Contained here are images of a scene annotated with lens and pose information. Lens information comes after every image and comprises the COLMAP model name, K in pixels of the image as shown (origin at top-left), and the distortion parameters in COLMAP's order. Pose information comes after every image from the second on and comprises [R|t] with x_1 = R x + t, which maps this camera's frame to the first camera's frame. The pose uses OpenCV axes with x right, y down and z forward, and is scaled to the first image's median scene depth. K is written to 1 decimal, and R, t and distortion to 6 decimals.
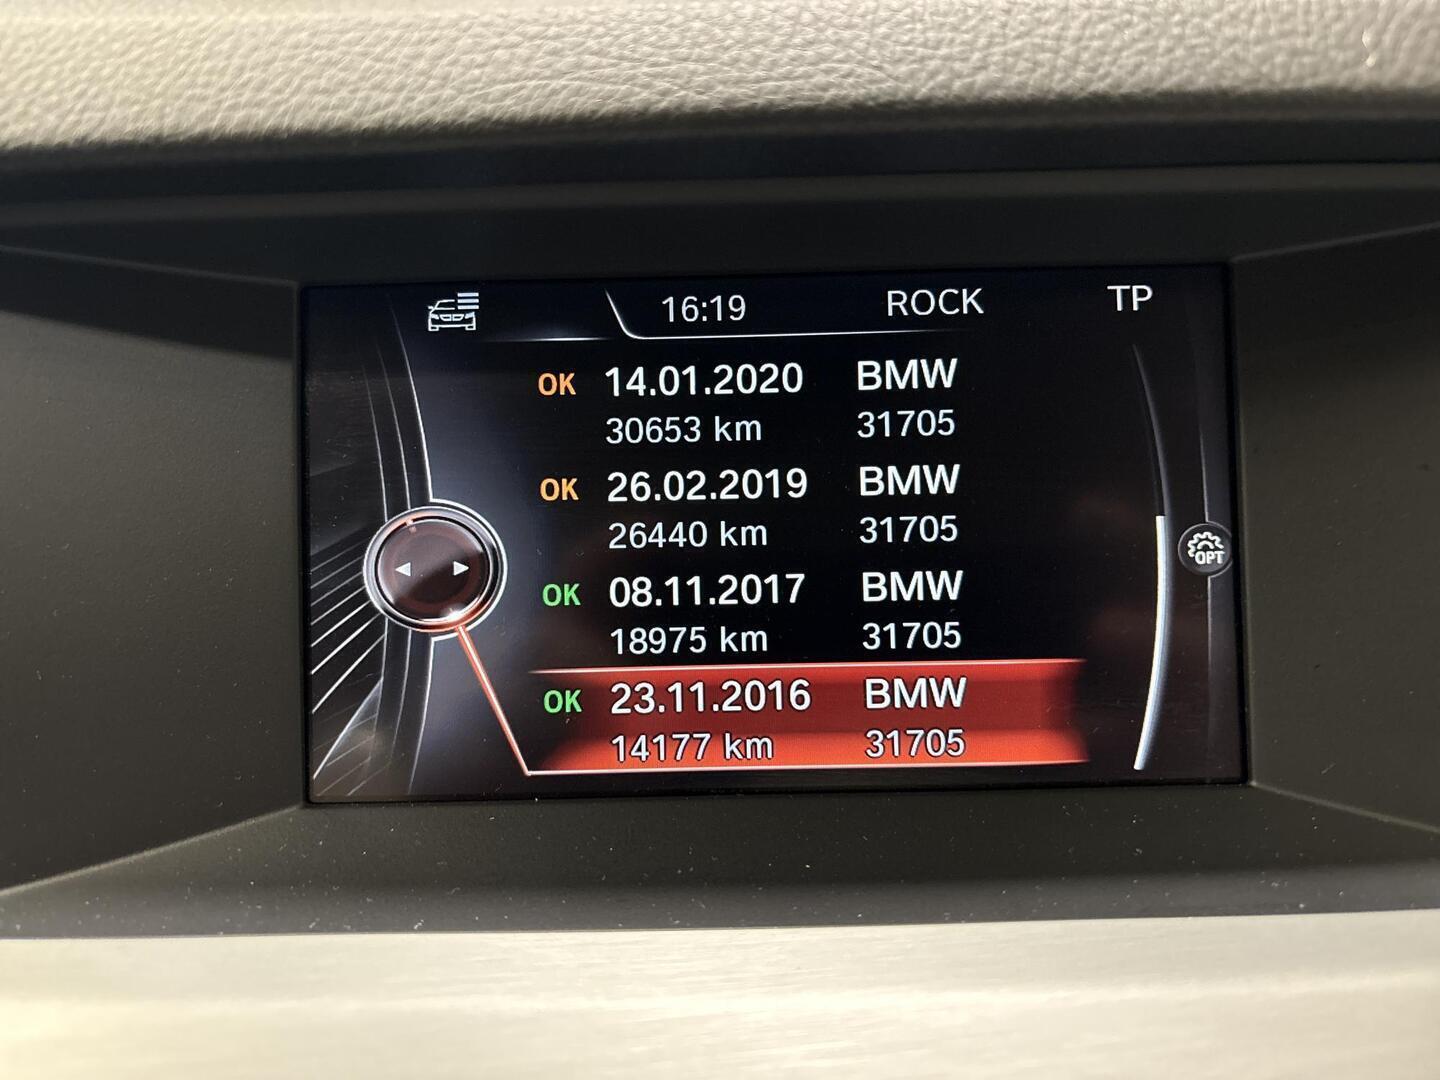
lens RADIAL K [[1075.2, 0, 716.9], [0, 1075.2, 539.9], [0, 0, 1]] dist [-0.006019, -0.025257]
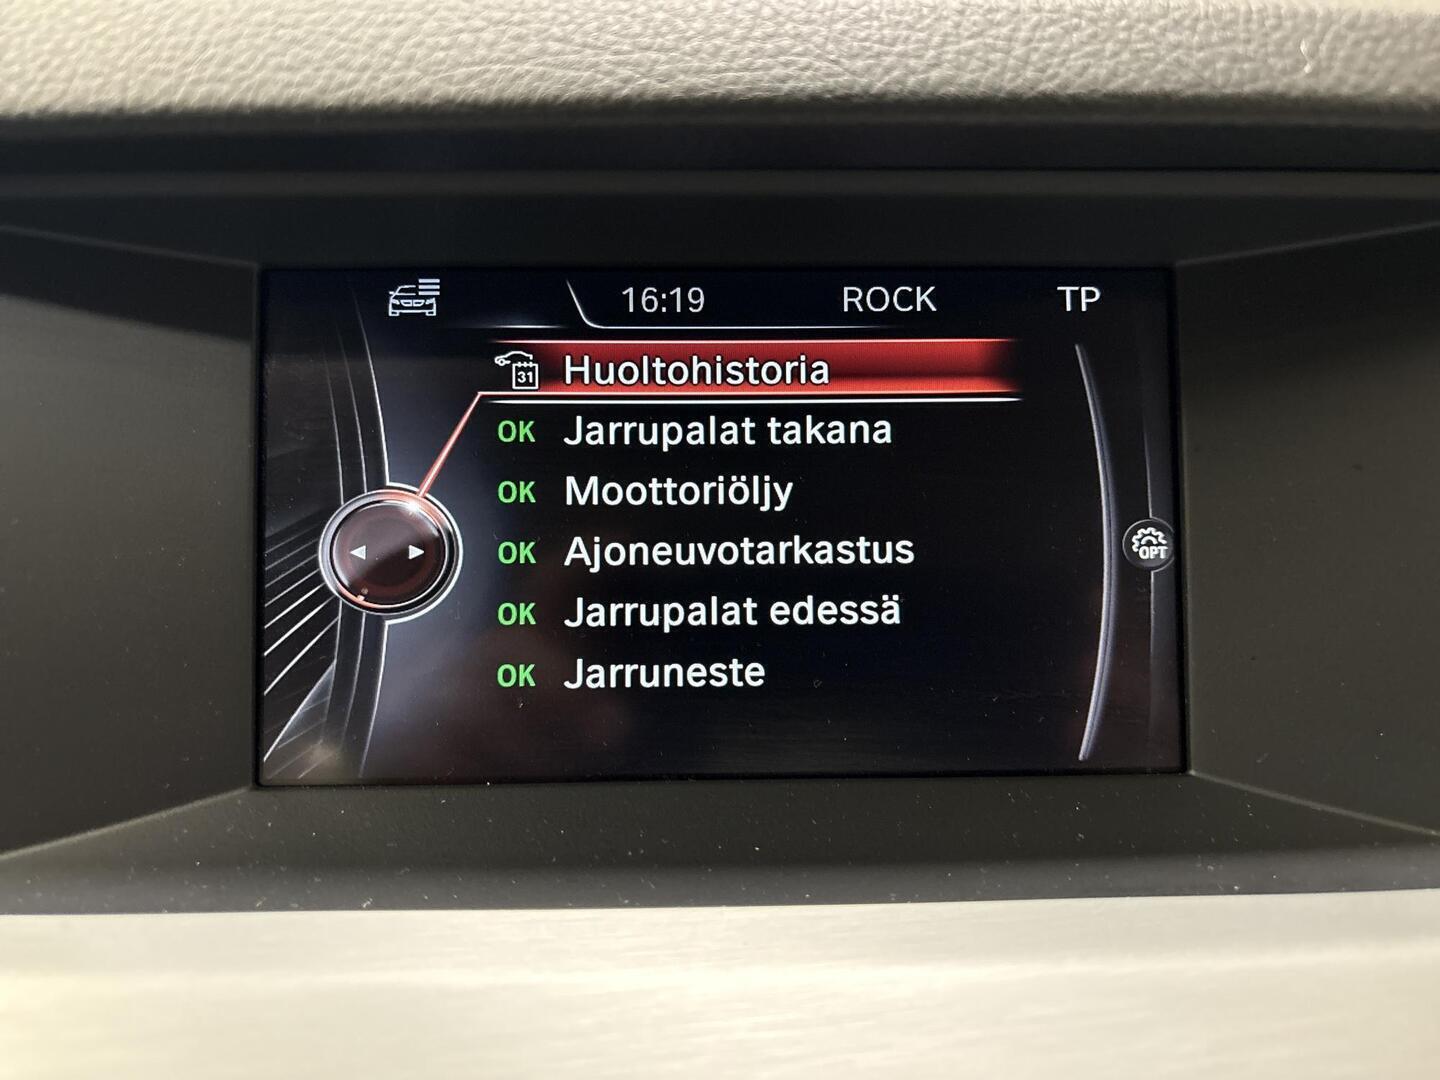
lens RADIAL K [[1075.2, 0, 717.0], [0, 1075.2, 542.6], [0, 0, 1]] dist [-0.006019, -0.025257]
pose [[0.999231, 0.015318, 0.036093, 0.006758], [-0.014793, 0.999782, -0.014759, 0.035343], [-0.036311, 0.014214, 0.999239, -0.014843]]
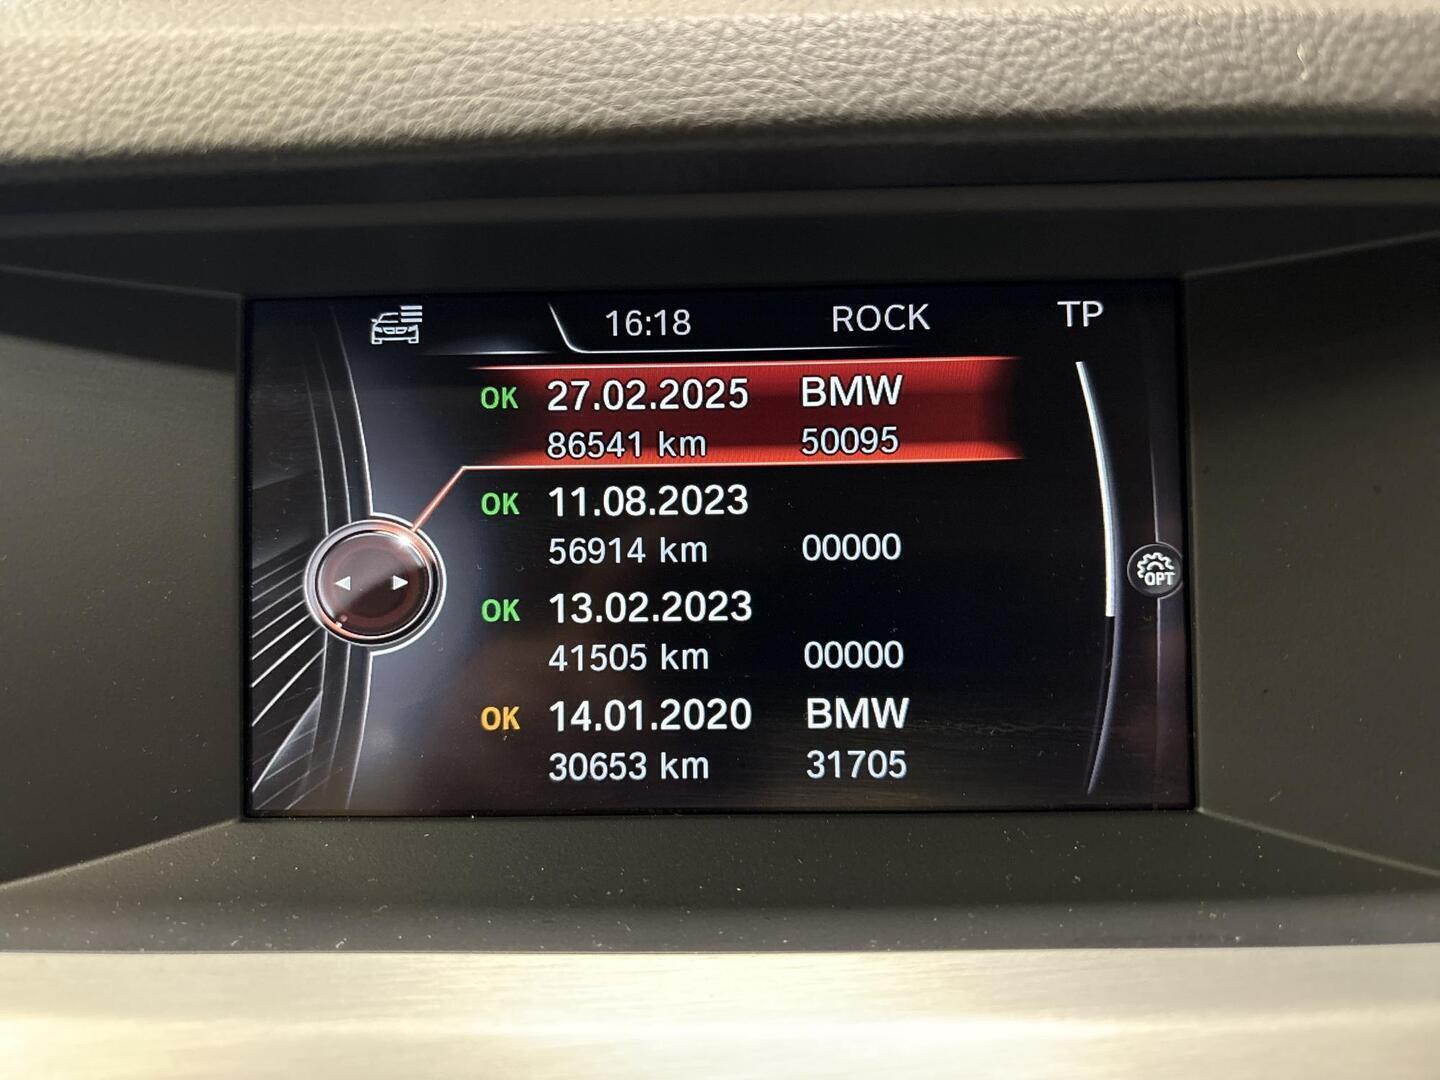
lens RADIAL K [[1075.2, 0, 728.0], [0, 1075.2, 536.3], [0, 0, 1]] dist [-0.006019, -0.025257]
pose [[0.999829, 0.008382, -0.016479, 0.100844], [-0.008476, 0.999948, -0.005662, -0.016776], [0.016431, 0.005801, 0.999848, 0.013716]]
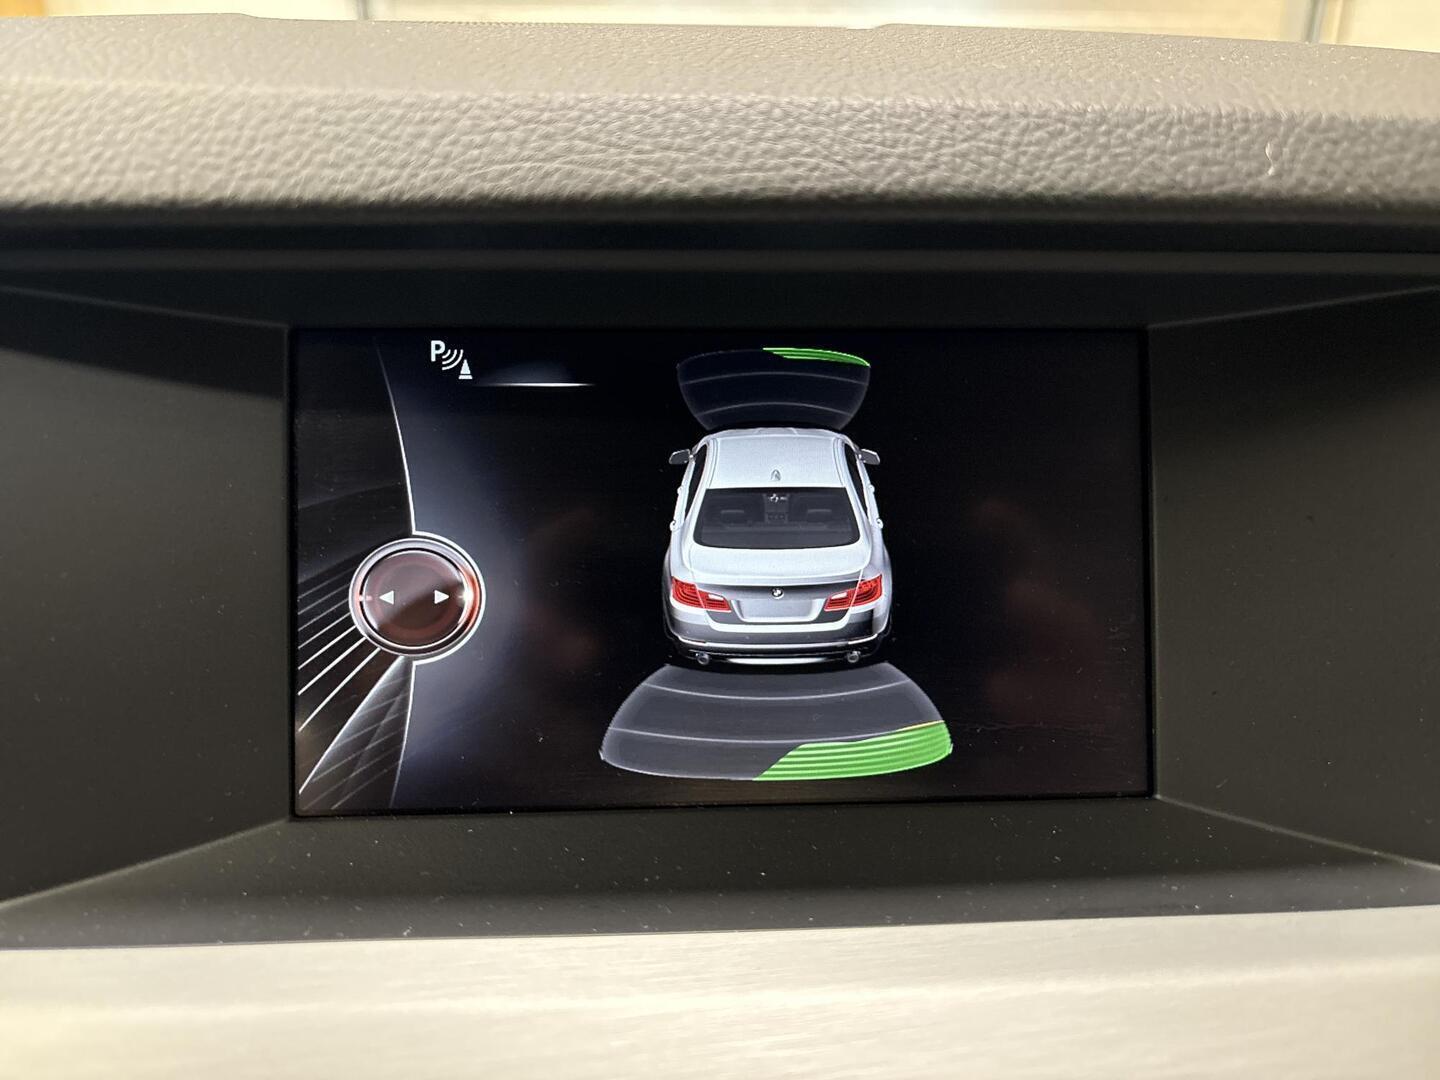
lens RADIAL K [[1075.2, 0, 716.3], [0, 1075.2, 538.2], [0, 0, 1]] dist [-0.006019, -0.025257]
pose [[0.997750, 0.013043, 0.065767, -0.046004], [-0.013651, 0.999868, 0.008806, -0.056595], [-0.065644, -0.009684, 0.997796, -0.105287]]
